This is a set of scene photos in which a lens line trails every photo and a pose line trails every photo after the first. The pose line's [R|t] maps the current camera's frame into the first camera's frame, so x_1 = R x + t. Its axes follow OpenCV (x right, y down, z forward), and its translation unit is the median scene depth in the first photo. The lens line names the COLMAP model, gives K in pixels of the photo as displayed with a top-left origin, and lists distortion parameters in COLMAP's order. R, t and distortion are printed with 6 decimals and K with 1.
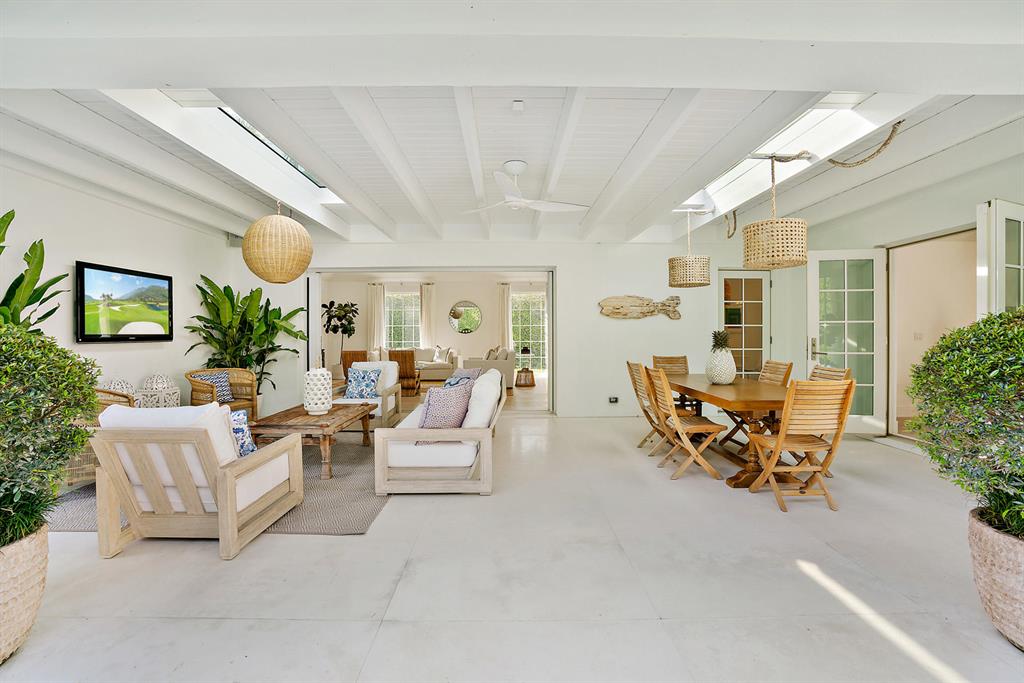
lens RADIAL K [[483.7, 0, 506.7], [0, 483.7, 338.4], [0, 0, 1]] dist [-0.033881, 0.011552]
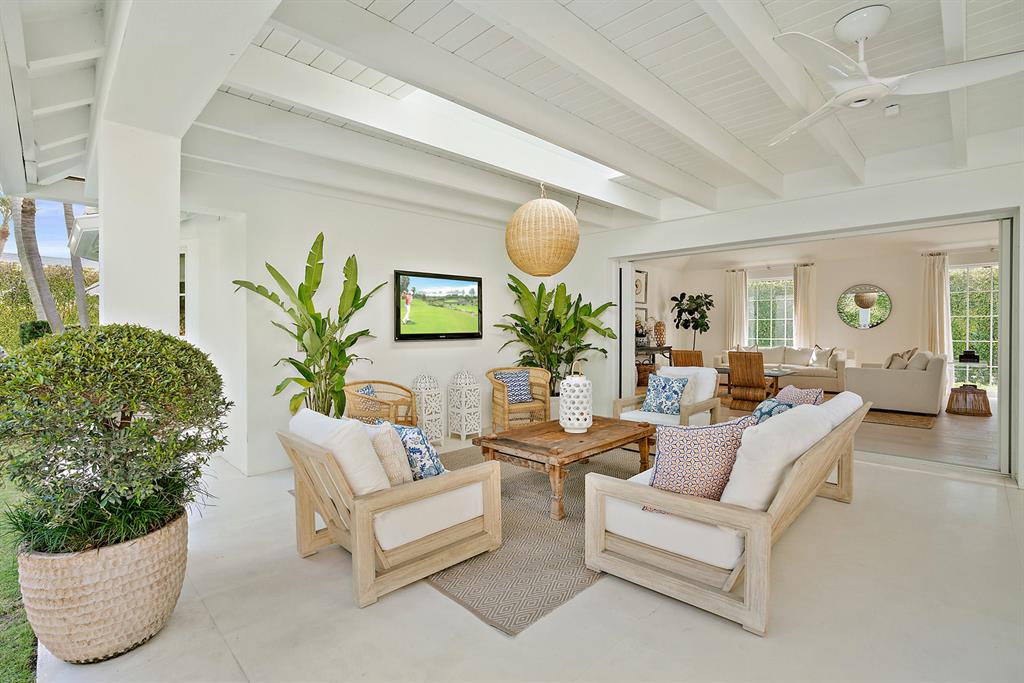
lens RADIAL K [[483.7, 0, 505.8], [0, 483.7, 334.9], [0, 0, 1]] dist [-0.033881, 0.011552]
pose [[0.704414, 0.008835, -0.709734, 0.083324], [-0.003386, 0.999953, 0.009088, -0.011892], [0.709781, -0.003999, 0.704411, 0.249630]]
